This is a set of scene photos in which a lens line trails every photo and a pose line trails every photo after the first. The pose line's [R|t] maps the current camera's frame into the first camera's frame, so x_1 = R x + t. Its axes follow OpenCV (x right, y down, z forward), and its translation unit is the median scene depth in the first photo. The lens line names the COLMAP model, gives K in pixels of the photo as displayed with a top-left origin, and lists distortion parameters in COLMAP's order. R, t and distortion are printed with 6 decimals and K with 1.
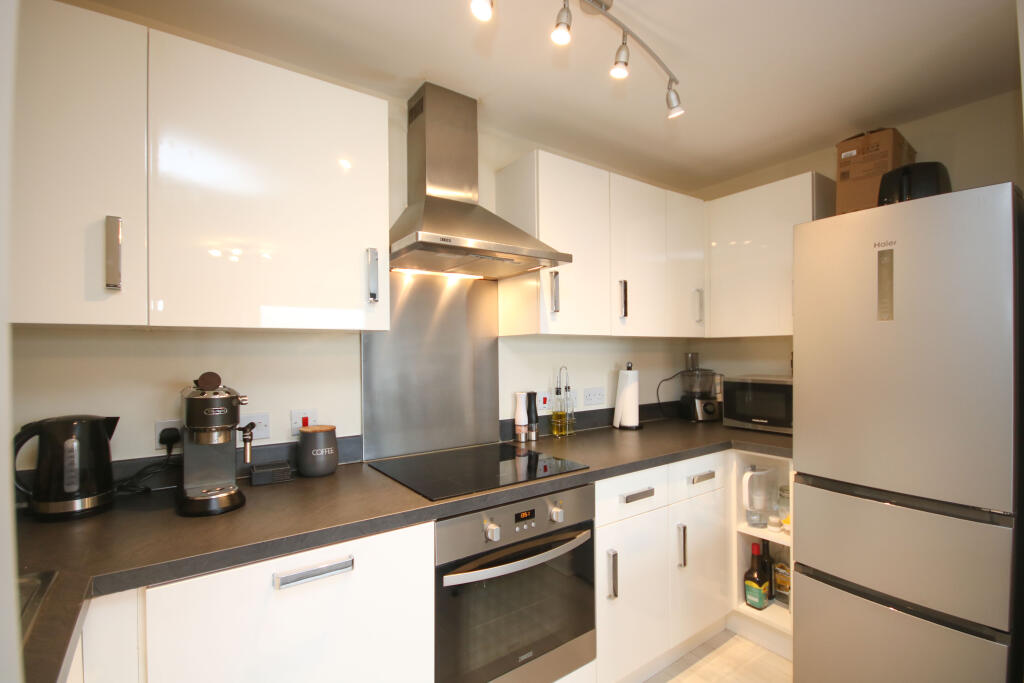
lens RADIAL K [[482.0, 0, 518.1], [0, 482.0, 349.8], [0, 0, 1]] dist [0.008341, -0.000603]
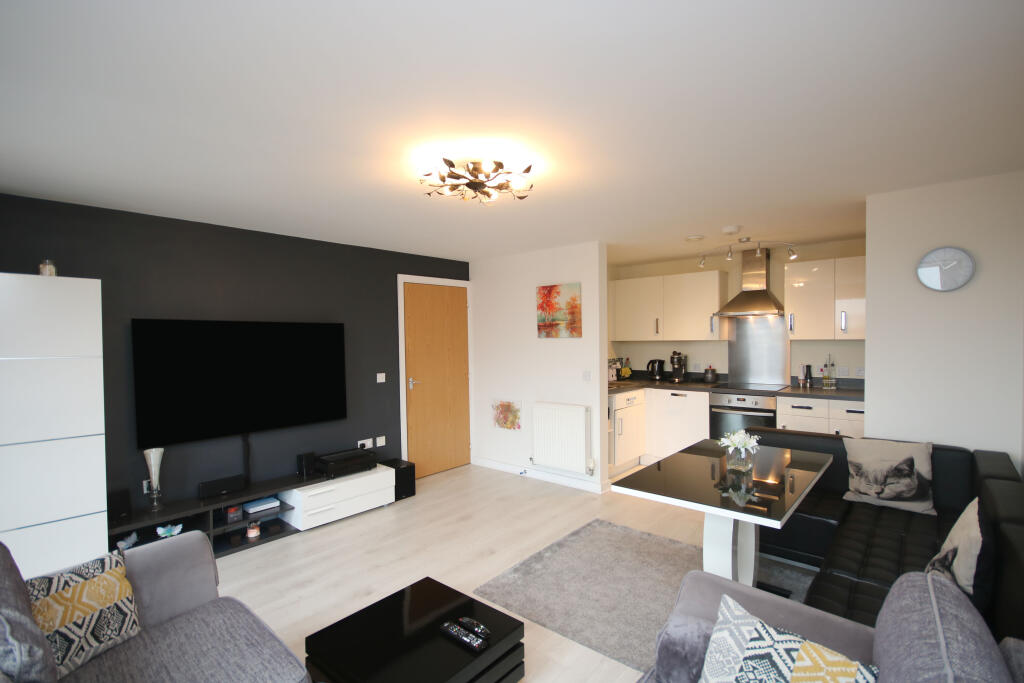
lens RADIAL K [[482.0, 0, 518.1], [0, 482.0, 349.8], [0, 0, 1]] dist [0.008341, -0.000603]
pose [[0.214714, 0.029756, -0.976224, 2.061083], [0.013086, 0.999358, 0.033339, -0.077596], [0.976589, -0.019933, 0.214187, -0.810360]]
